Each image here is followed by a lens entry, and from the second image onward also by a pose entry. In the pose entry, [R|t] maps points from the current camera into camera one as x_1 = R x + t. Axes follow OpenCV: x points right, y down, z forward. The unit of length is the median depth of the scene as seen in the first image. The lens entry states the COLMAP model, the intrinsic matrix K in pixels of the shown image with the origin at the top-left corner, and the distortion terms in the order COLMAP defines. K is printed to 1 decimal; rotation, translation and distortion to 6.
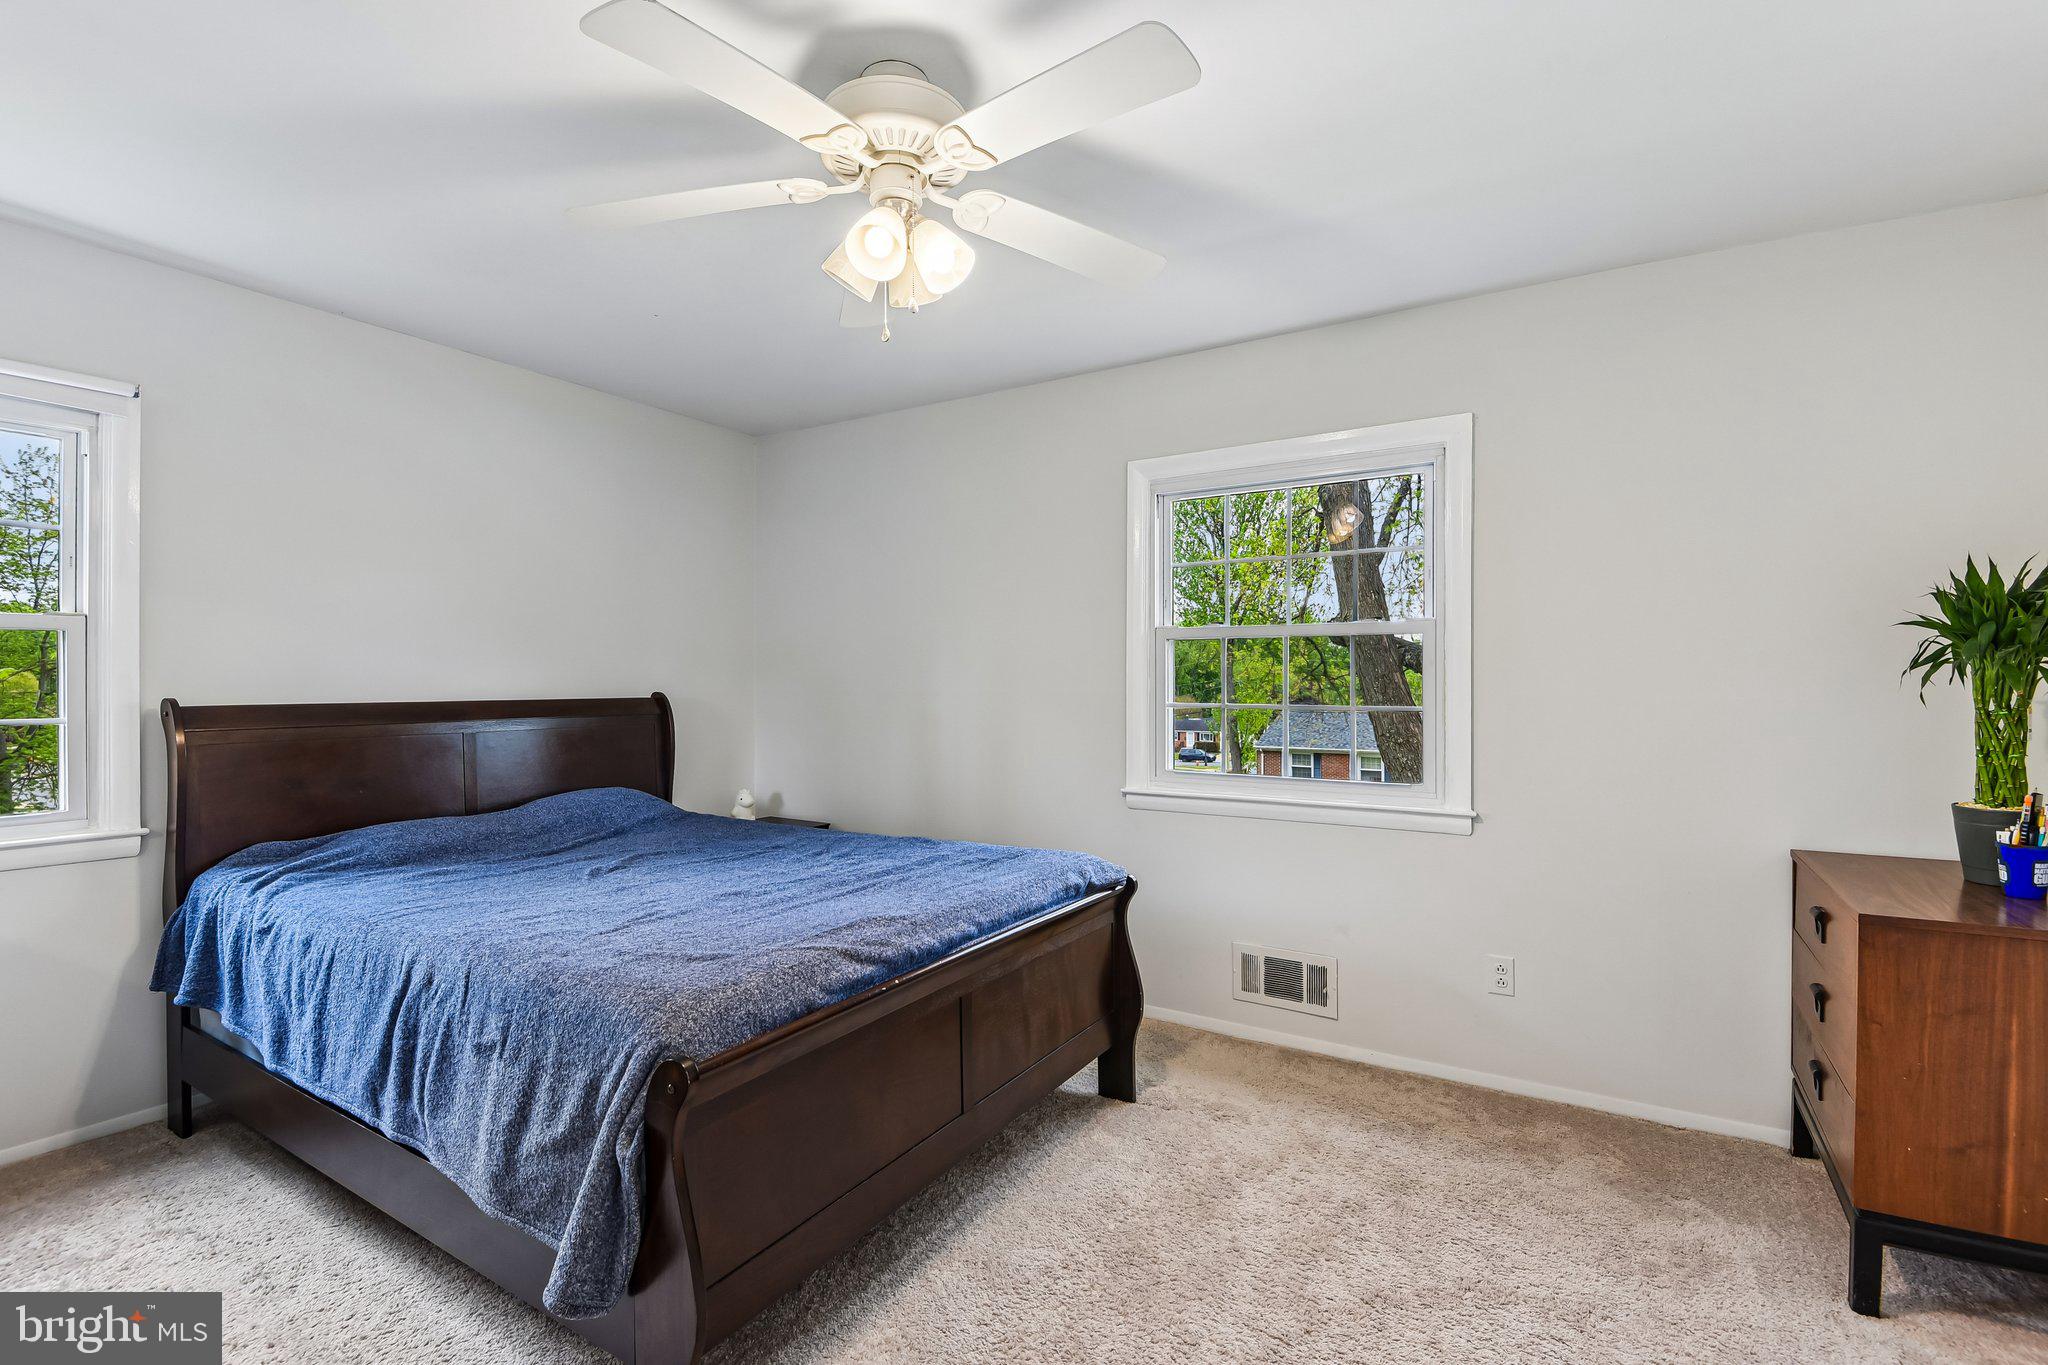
lens RADIAL K [[926.3, 0, 1011.9], [0, 926.3, 646.4], [0, 0, 1]] dist [0.031321, -0.026458]
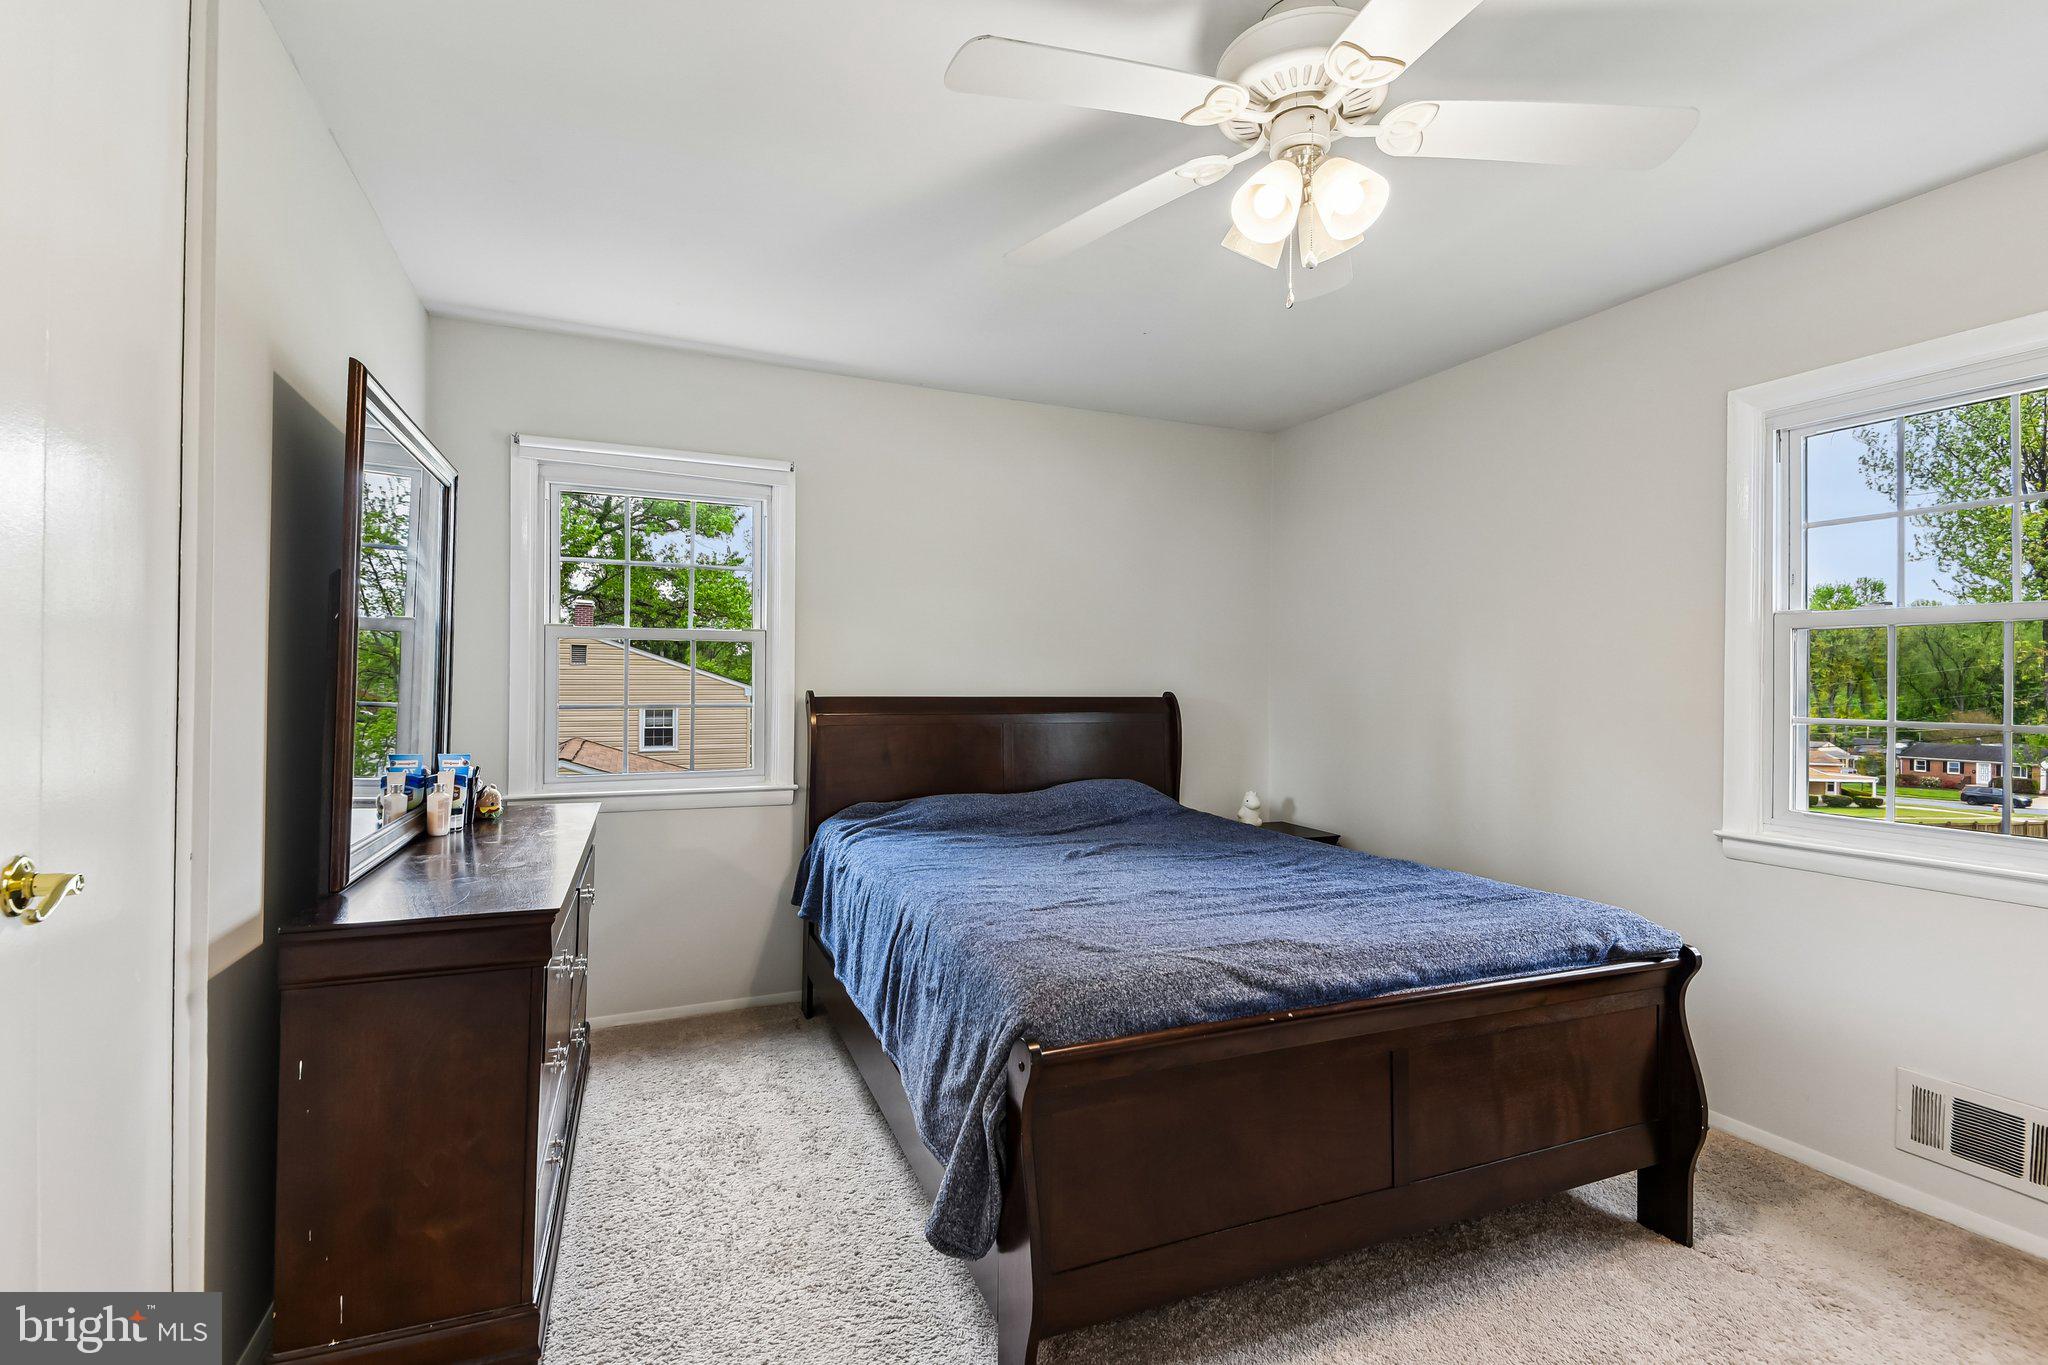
lens RADIAL K [[926.3, 0, 1022.0], [0, 926.3, 650.7], [0, 0, 1]] dist [0.031321, -0.026458]
pose [[0.815141, -0.010156, -0.579173, 0.155037], [0.011234, 0.999935, -0.001723, 0.004807], [0.579153, -0.005101, 0.815203, 0.092611]]
